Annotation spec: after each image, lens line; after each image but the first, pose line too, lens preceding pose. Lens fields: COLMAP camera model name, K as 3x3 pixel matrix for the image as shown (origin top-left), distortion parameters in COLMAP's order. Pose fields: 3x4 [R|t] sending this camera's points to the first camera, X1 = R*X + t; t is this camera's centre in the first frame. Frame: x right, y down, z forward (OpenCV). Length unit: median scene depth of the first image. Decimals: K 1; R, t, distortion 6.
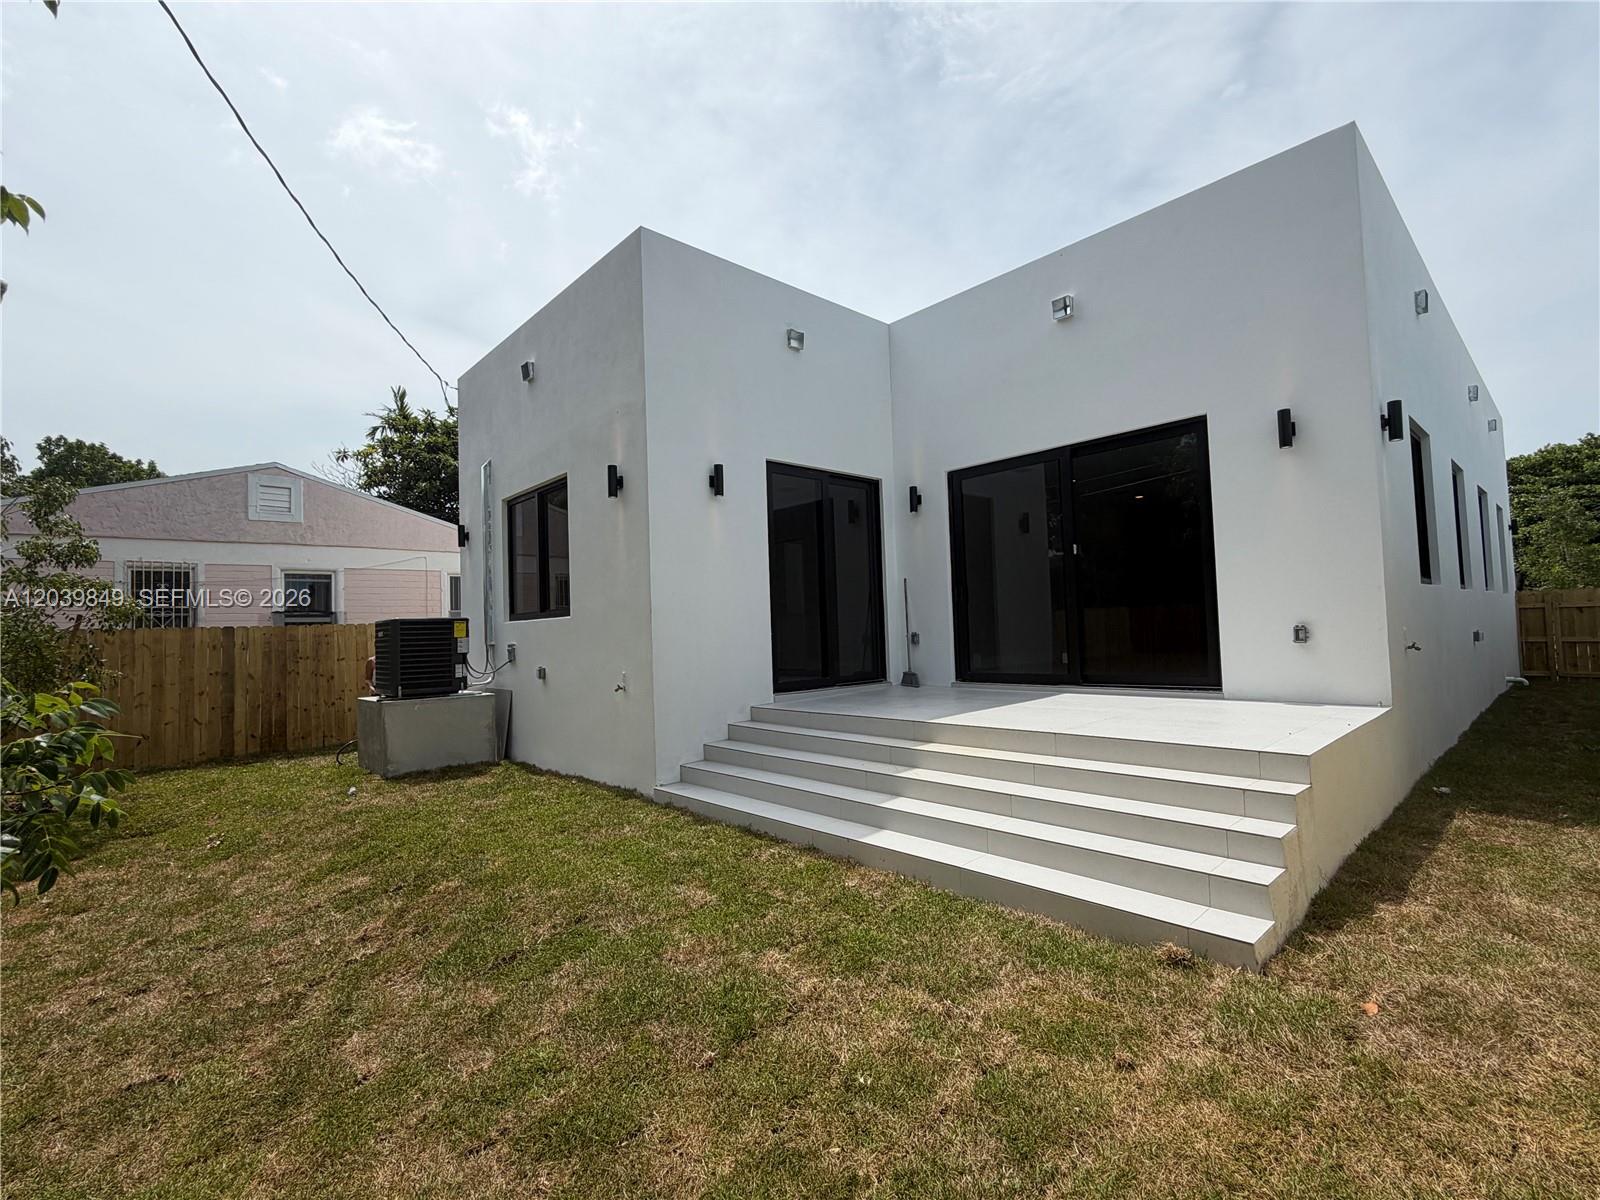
lens RADIAL K [[730.4, 0, 800.8], [0, 730.4, 602.3], [0, 0, 1]] dist [-0.001954, -0.000164]
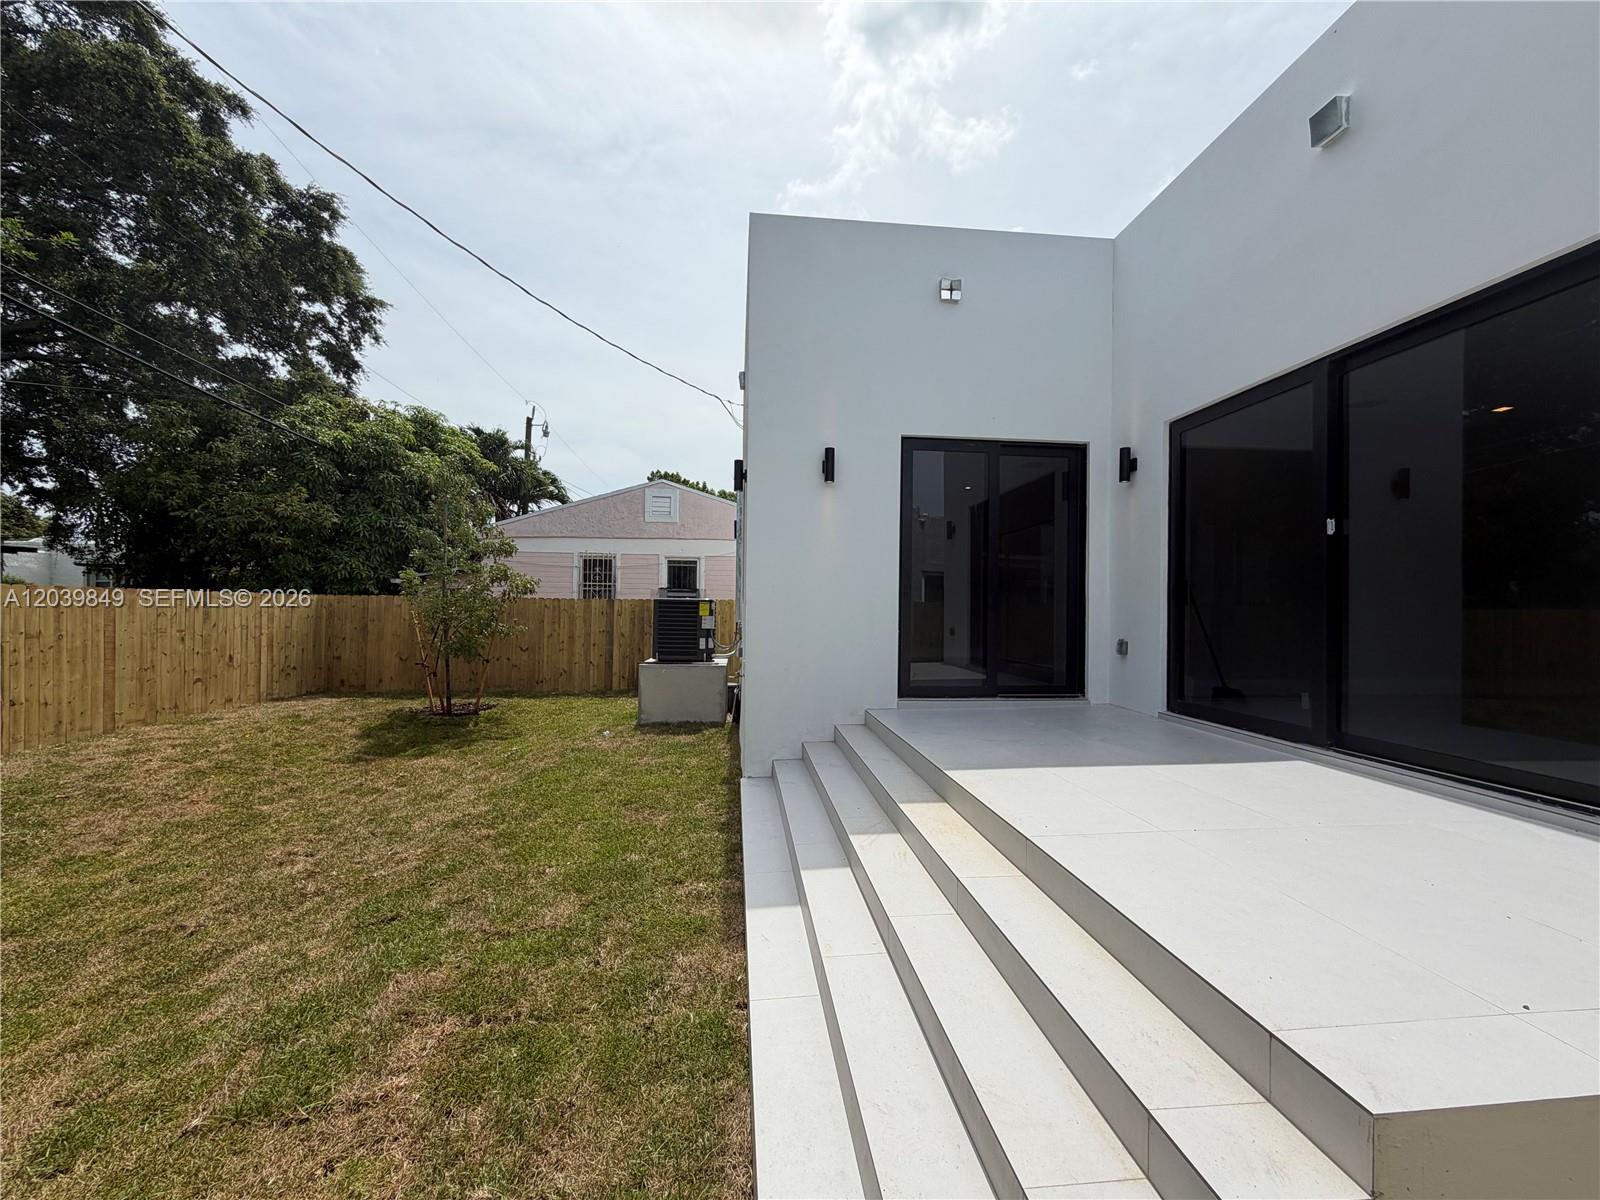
lens RADIAL K [[638.9, 0, 796.5], [0, 638.9, 601.7], [0, 0, 1]] dist [-0.002257, 0.000398]
pose [[0.796905, 0.037520, -0.602938, 0.294845], [-0.015197, 0.998999, 0.042080, -0.022040], [0.603913, -0.024371, 0.796677, 0.267402]]
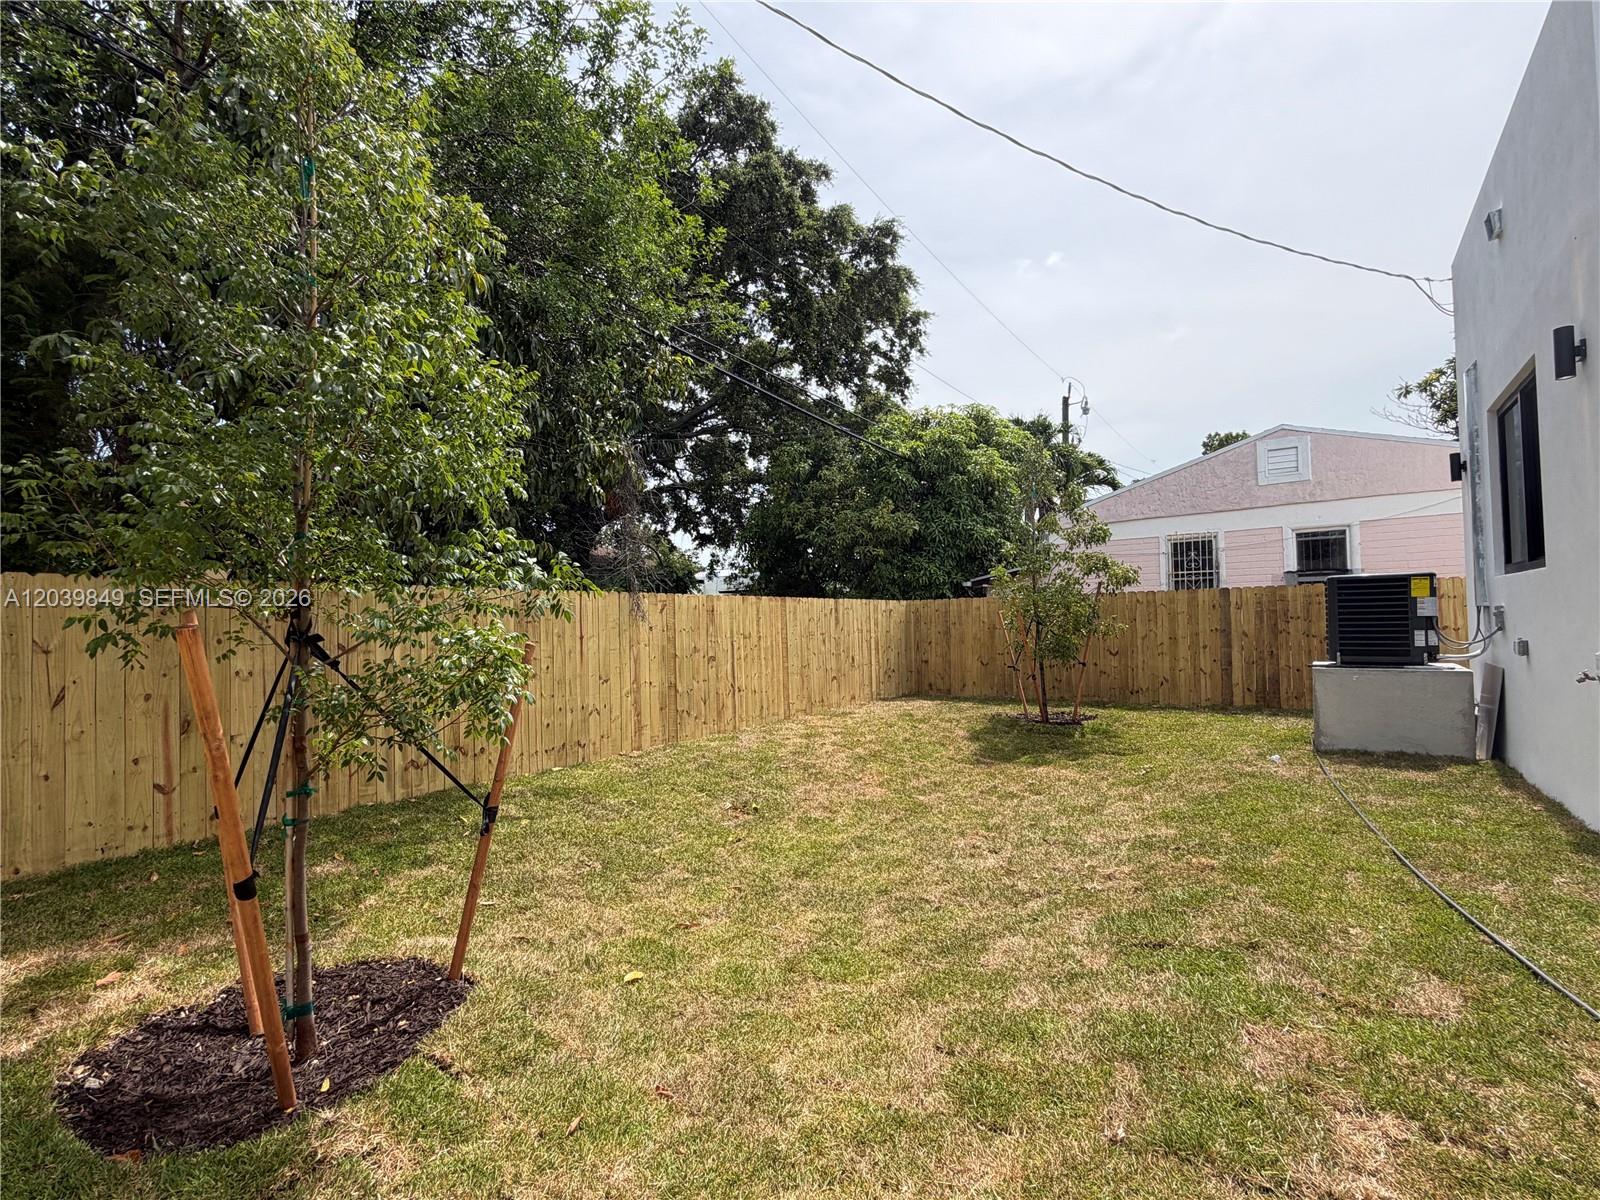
lens RADIAL K [[730.4, 0, 800.8], [0, 730.4, 602.3], [0, 0, 1]] dist [-0.001954, -0.000164]
pose [[0.209518, 0.002476, -0.977802, 0.184917], [0.055698, 0.998343, 0.014463, 0.004194], [0.976217, -0.057492, 0.209033, 0.168652]]
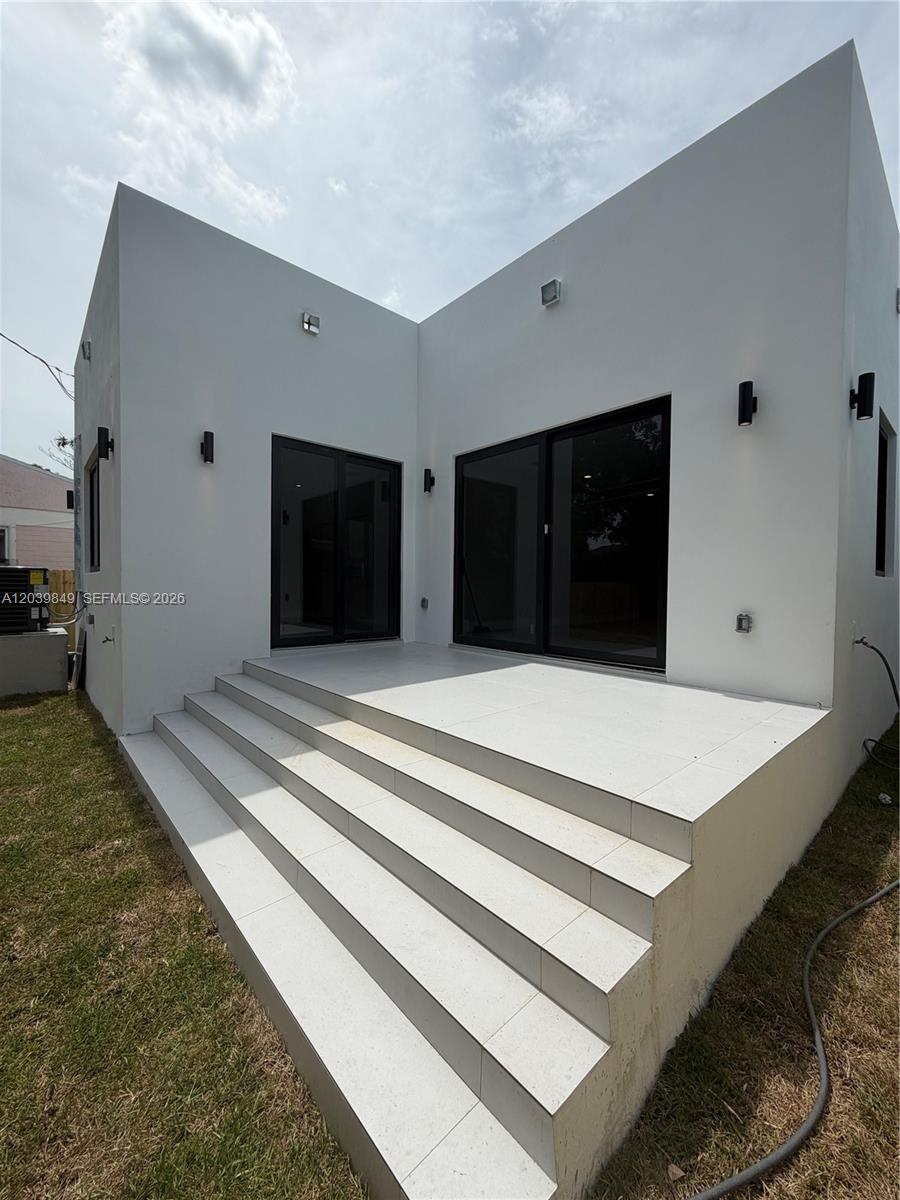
lens RADIAL K [[479.1, 0, 449.3], [0, 479.1, 597.8], [0, 0, 1]] dist [-0.002257, 0.000398]
pose [[0.998896, 0.045167, -0.012910, 0.210988], [-0.044273, 0.997049, 0.062710, -0.008242], [0.015705, -0.062069, 0.997948, 0.254914]]
